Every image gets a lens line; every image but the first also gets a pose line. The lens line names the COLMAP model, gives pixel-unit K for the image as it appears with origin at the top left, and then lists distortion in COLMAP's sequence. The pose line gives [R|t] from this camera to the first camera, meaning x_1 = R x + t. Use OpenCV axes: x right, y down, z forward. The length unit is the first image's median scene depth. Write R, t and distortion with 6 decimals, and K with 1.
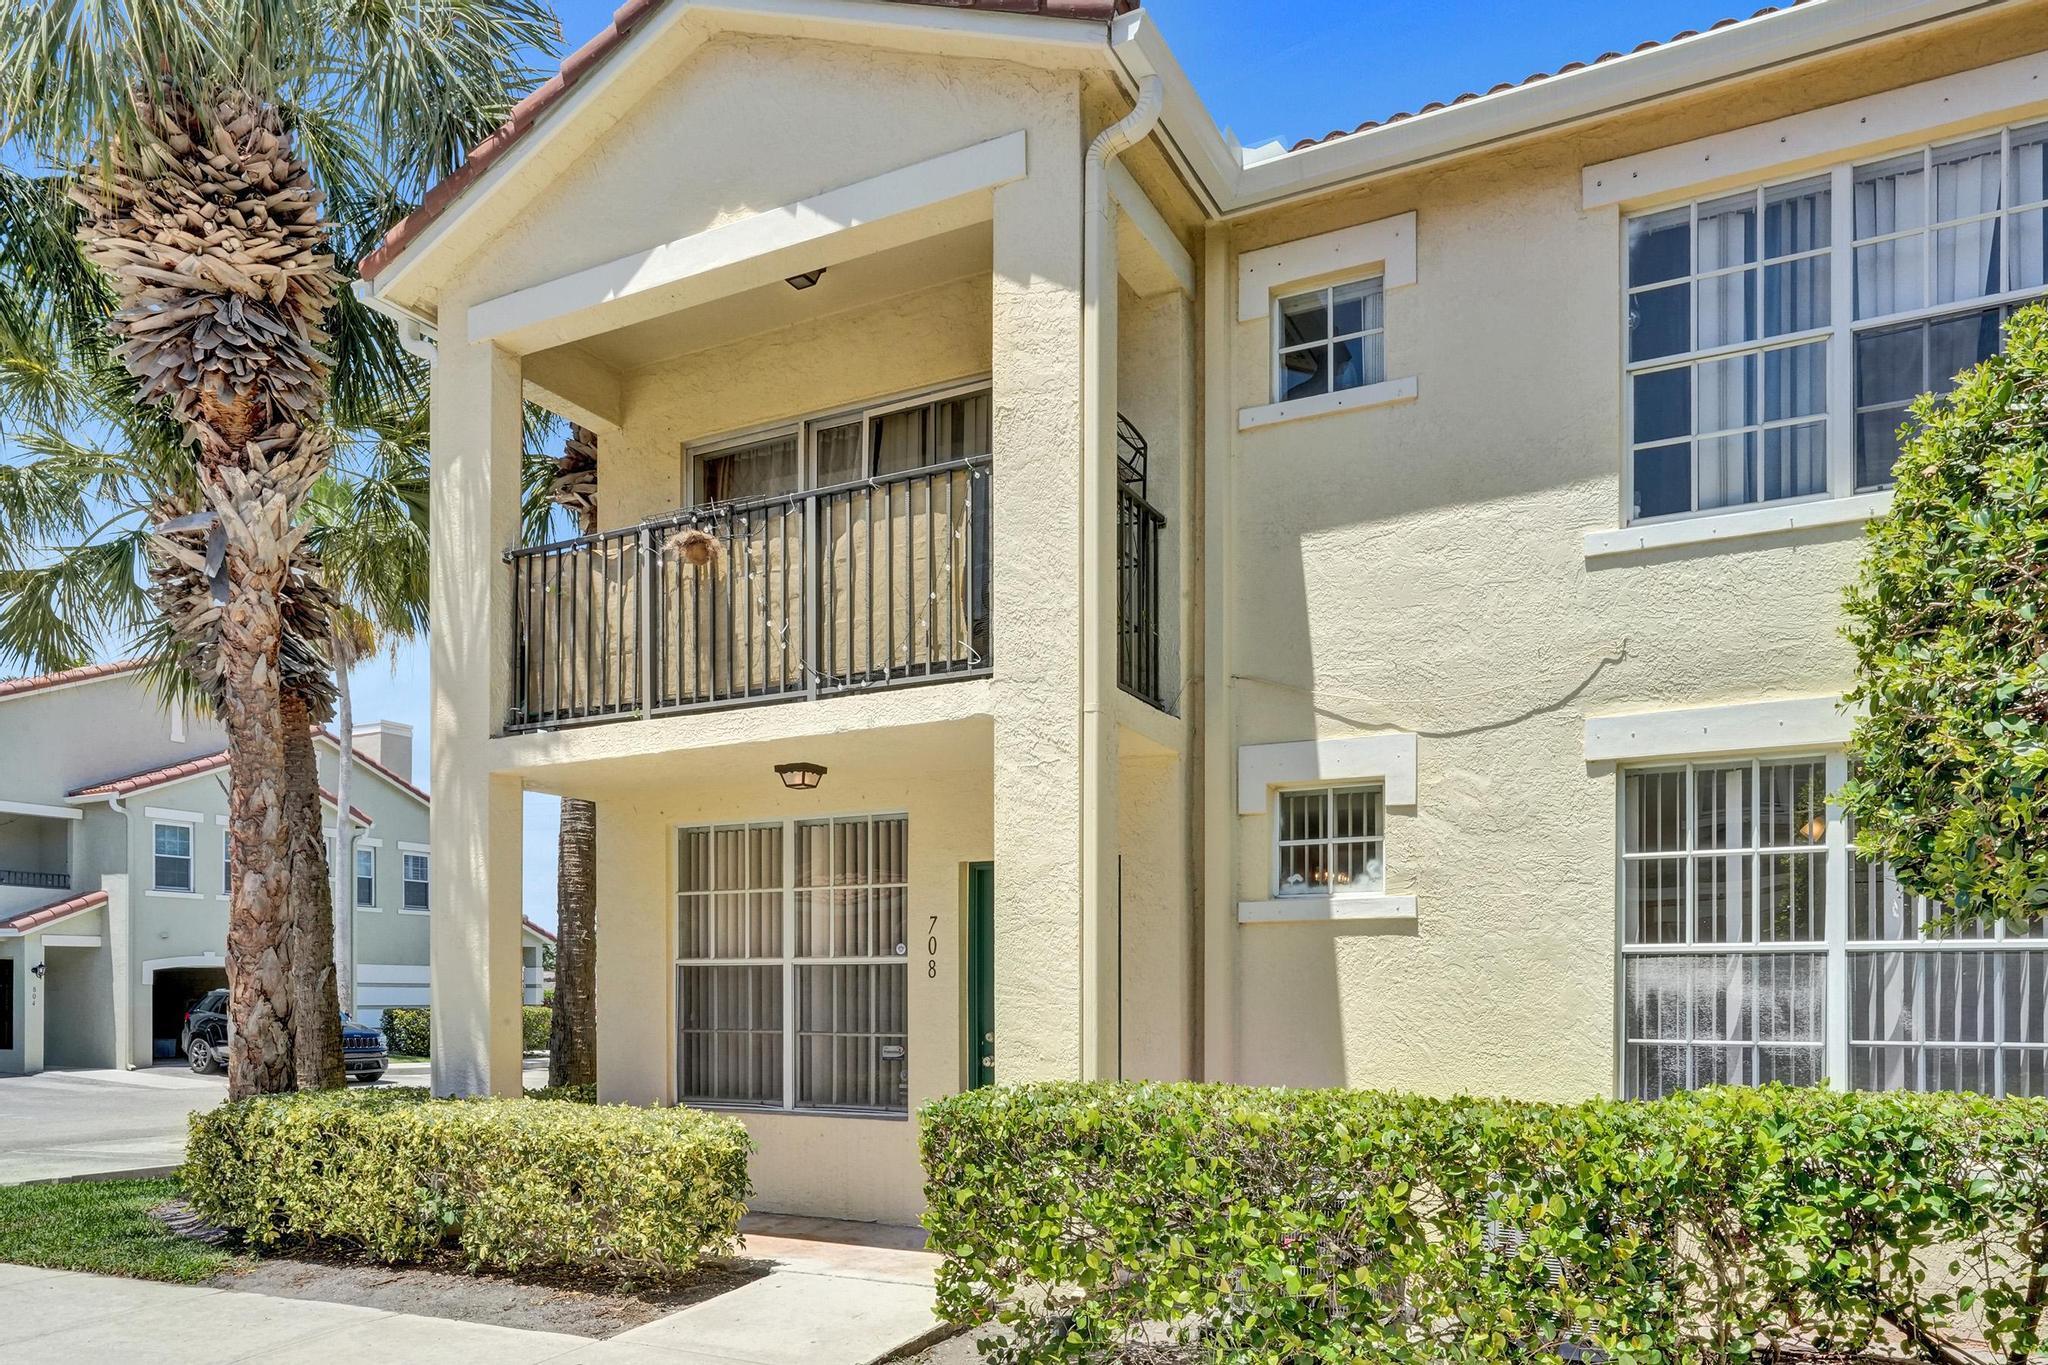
lens RADIAL K [[1388.5, 0, 1026.6], [0, 1388.5, 797.3], [0, 0, 1]] dist [0.010068, 0.041268]
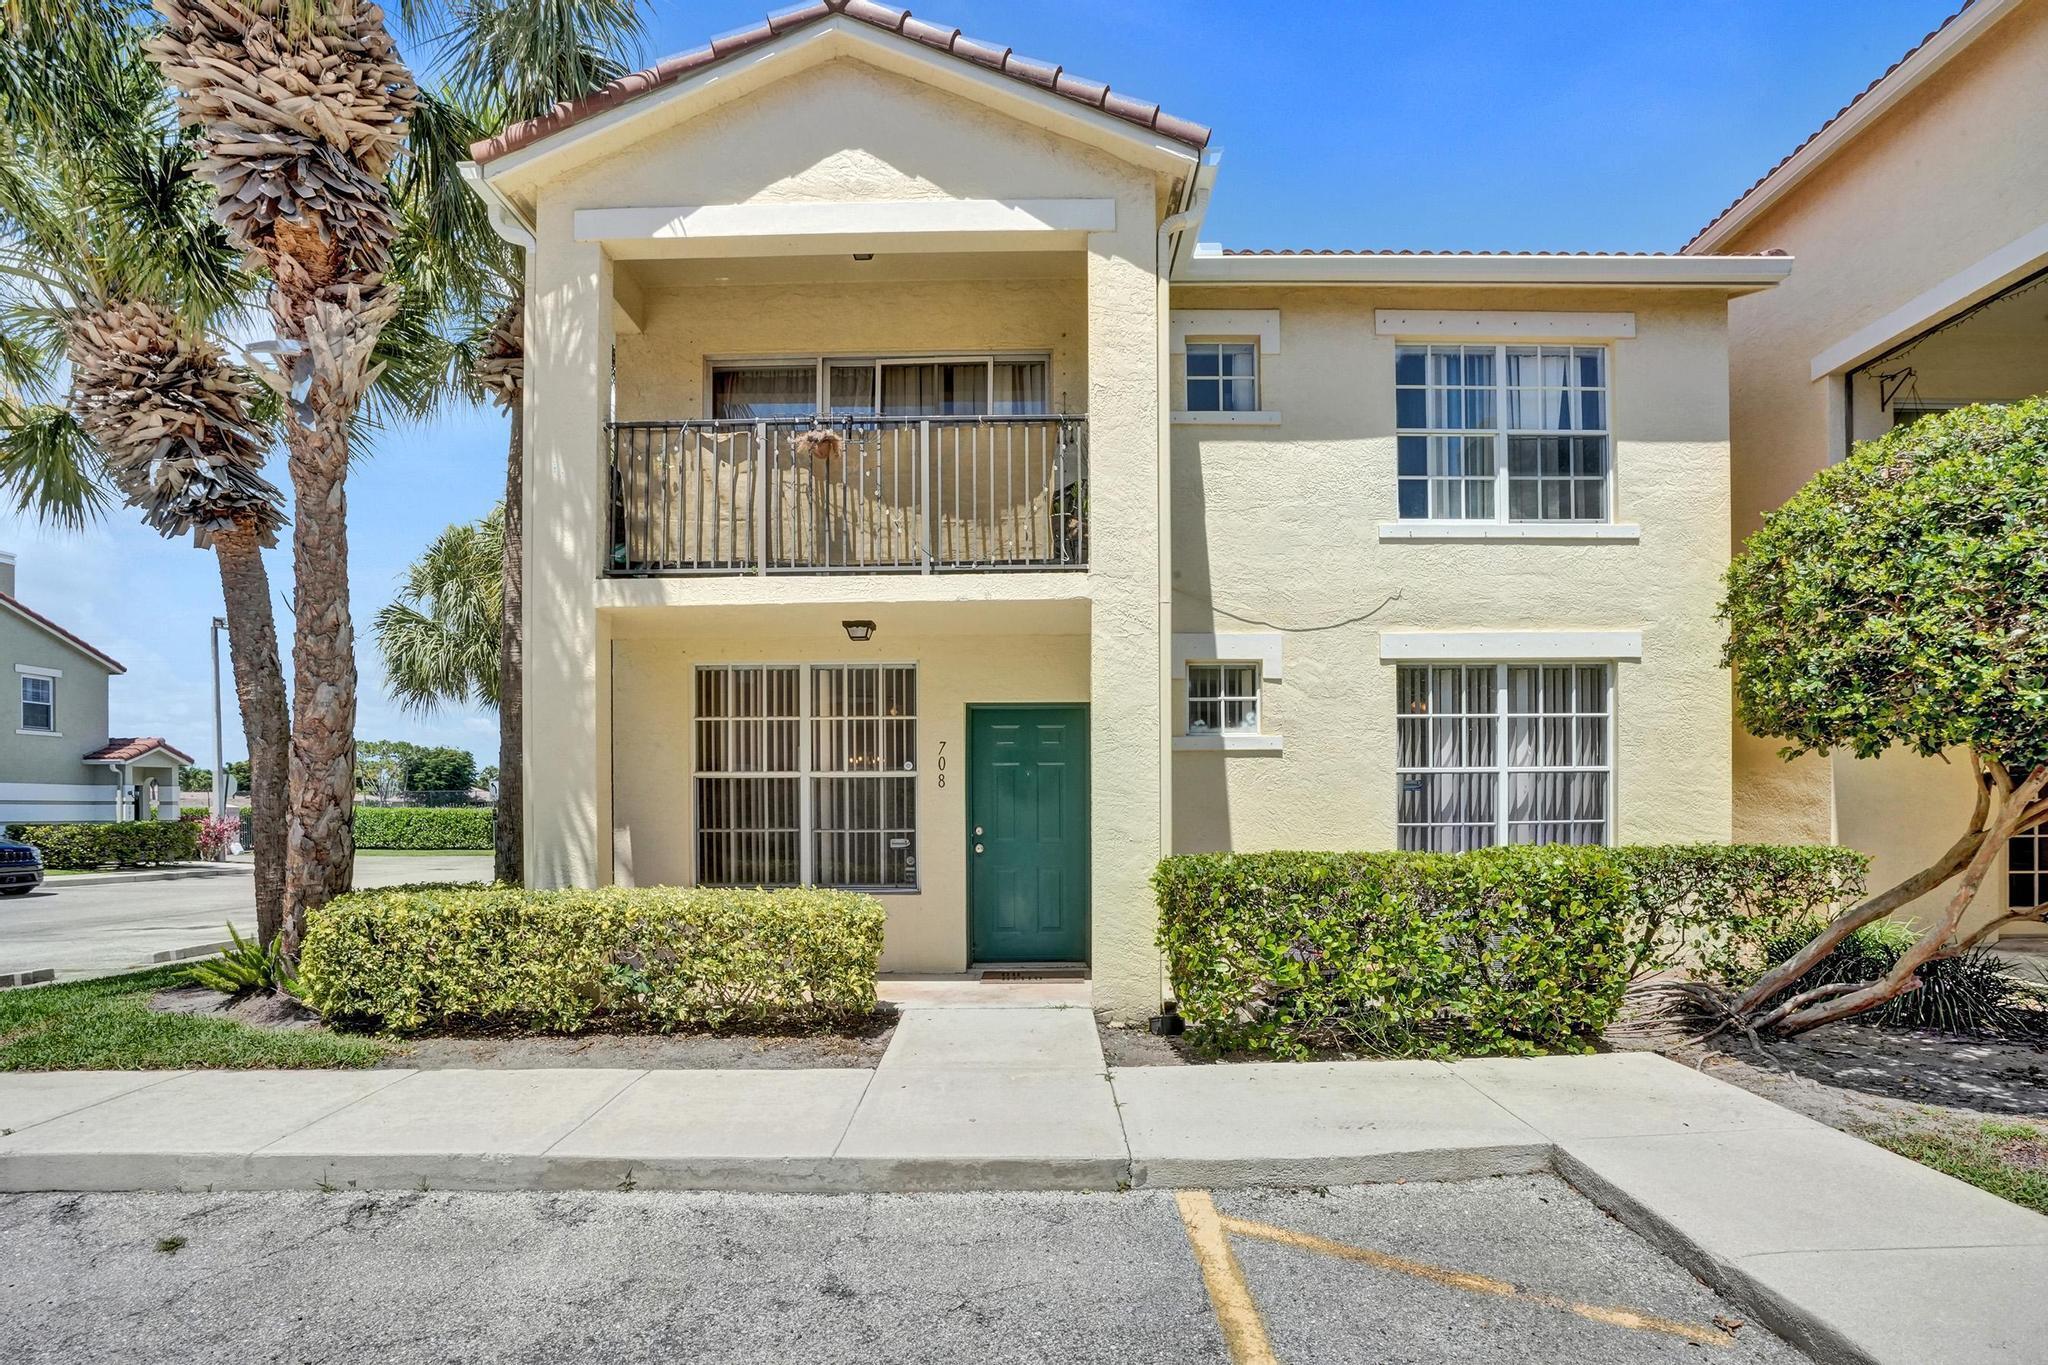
lens RADIAL K [[976.1, 0, 1032.1], [0, 976.1, 672.3], [0, 0, 1]] dist [-0.048123, 0.025987]
pose [[0.891517, 0.054858, 0.449654, -0.440952], [-0.054684, 0.998414, -0.013386, 0.027195], [-0.449675, -0.012655, 0.893103, 0.120926]]
